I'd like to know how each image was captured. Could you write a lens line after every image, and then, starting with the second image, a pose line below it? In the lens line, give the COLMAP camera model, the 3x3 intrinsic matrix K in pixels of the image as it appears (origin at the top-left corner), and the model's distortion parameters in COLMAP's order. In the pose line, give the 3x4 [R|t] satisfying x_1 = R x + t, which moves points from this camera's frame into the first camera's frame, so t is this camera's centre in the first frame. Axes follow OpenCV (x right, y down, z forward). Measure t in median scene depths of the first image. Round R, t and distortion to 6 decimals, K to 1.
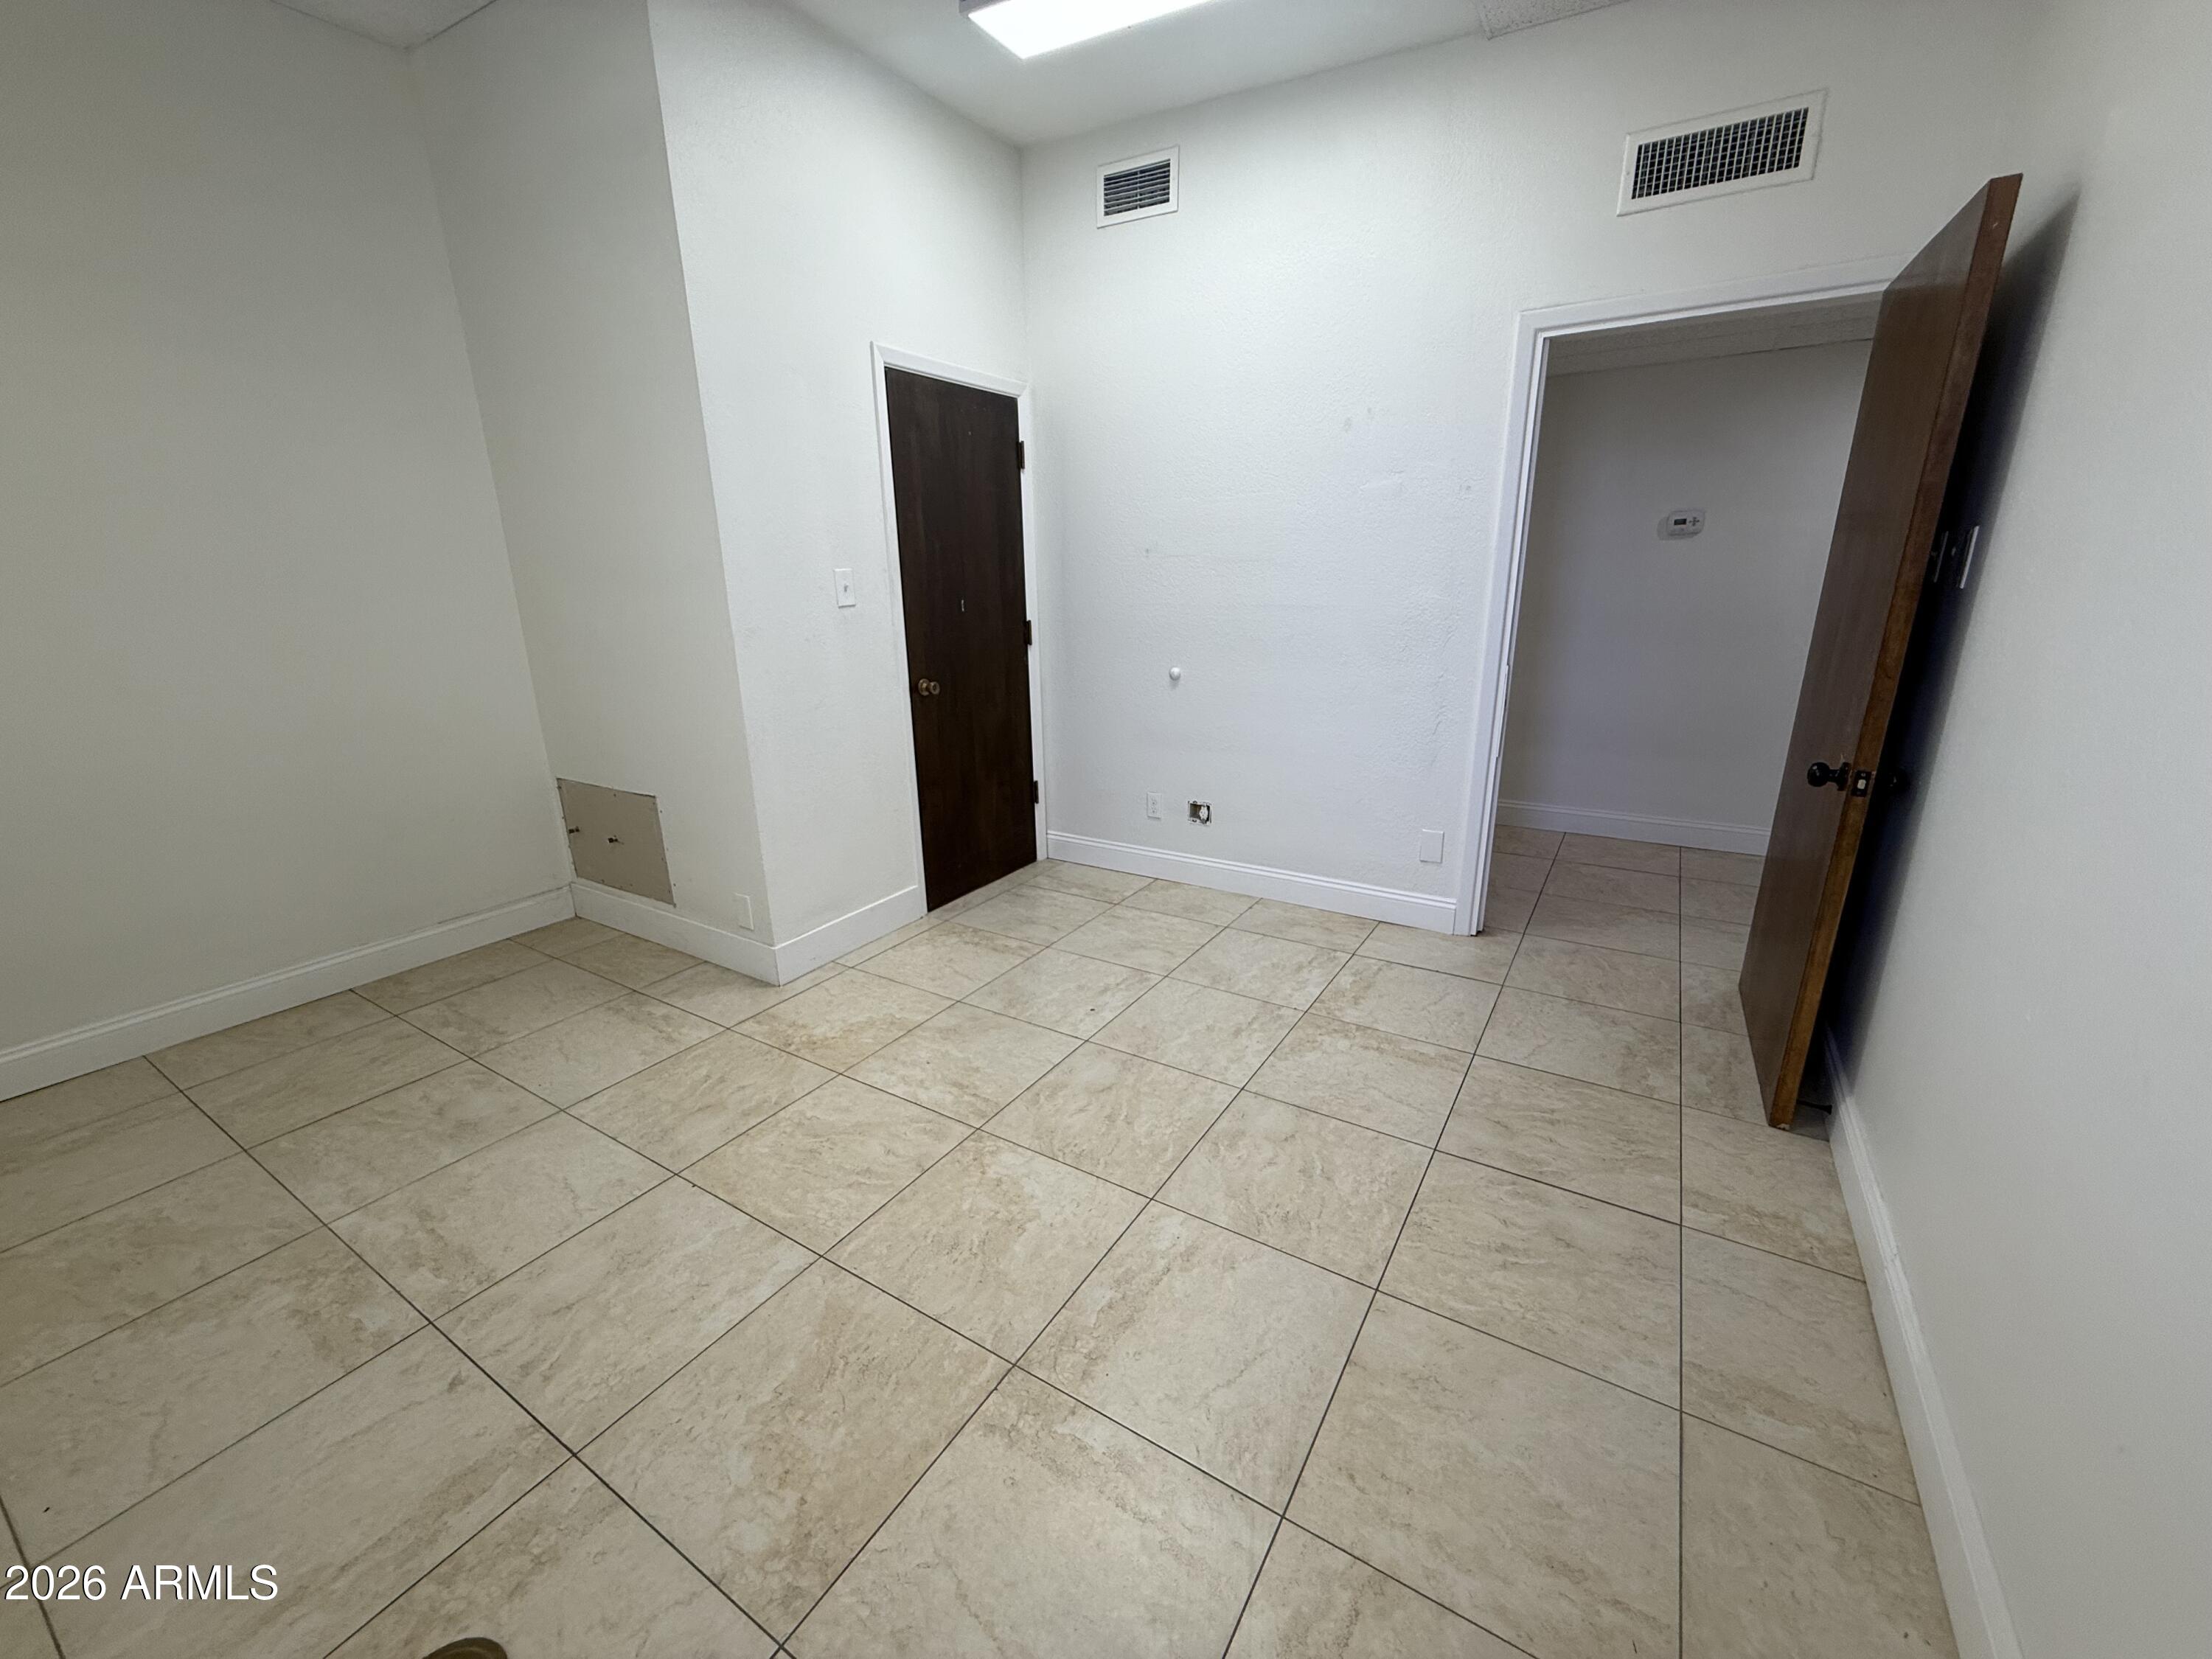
lens RADIAL K [[883.5, 0, 1112.4], [0, 883.5, 827.1], [0, 0, 1]] dist [-0.000712, 0.000052]
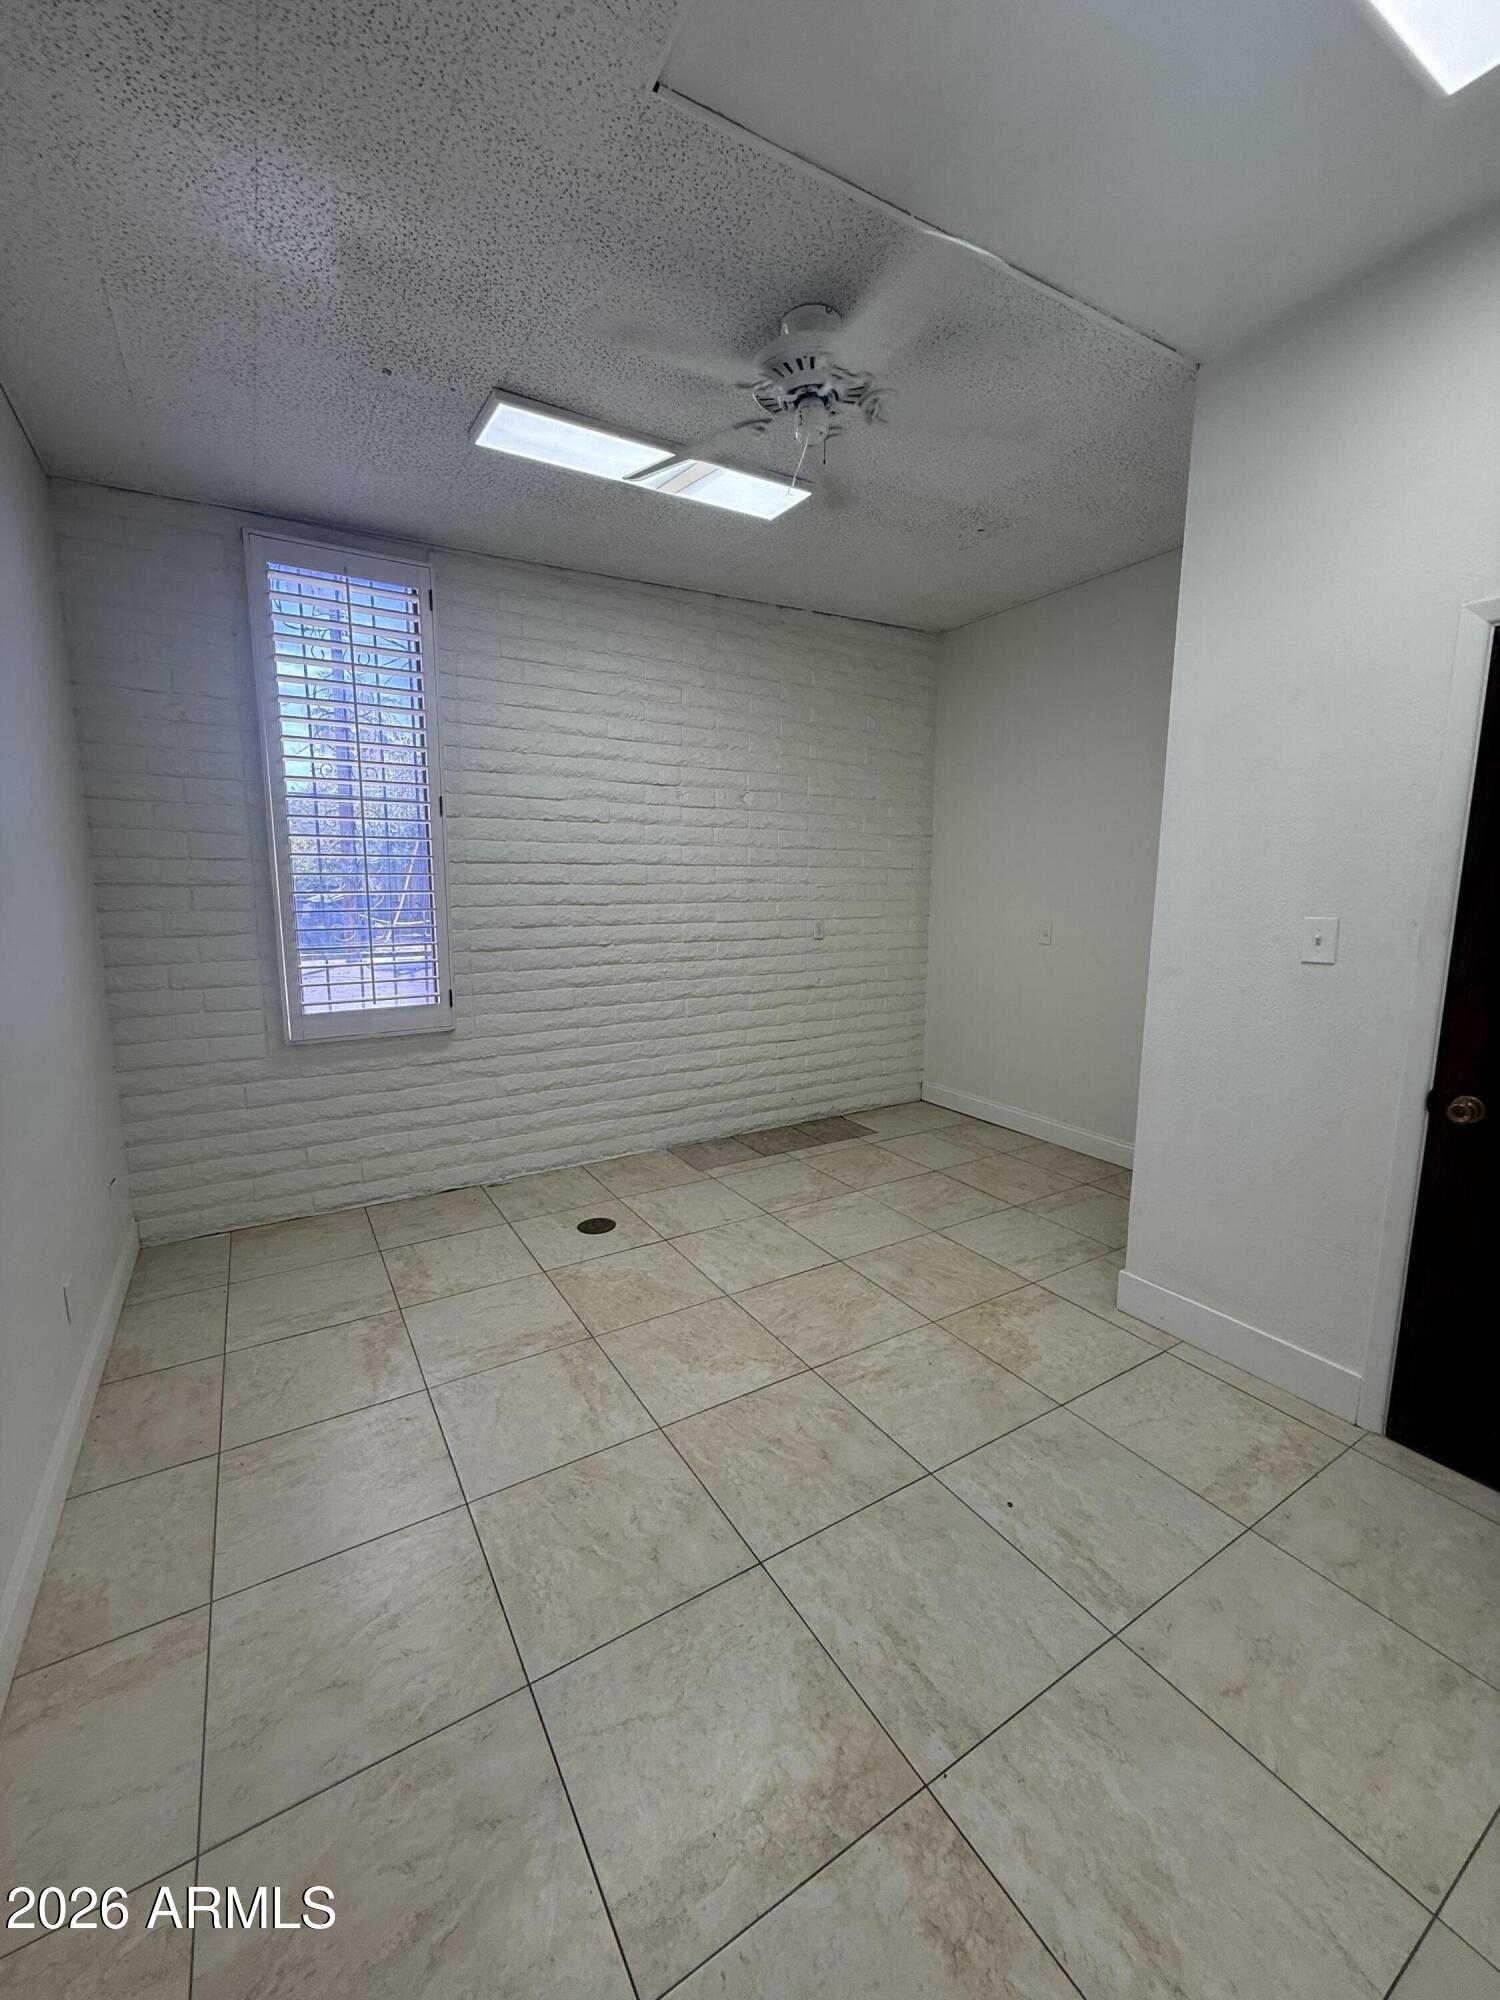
lens RADIAL K [[798.8, 0, 745.0], [0, 798.8, 986.9], [0, 0, 1]] dist [-0.000712, 0.000052]
pose [[-0.451826, 0.132349, -0.882234, 0.767851], [-0.249348, 0.930784, 0.267333, -0.402325], [0.856550, 0.340771, -0.387552, 1.160033]]
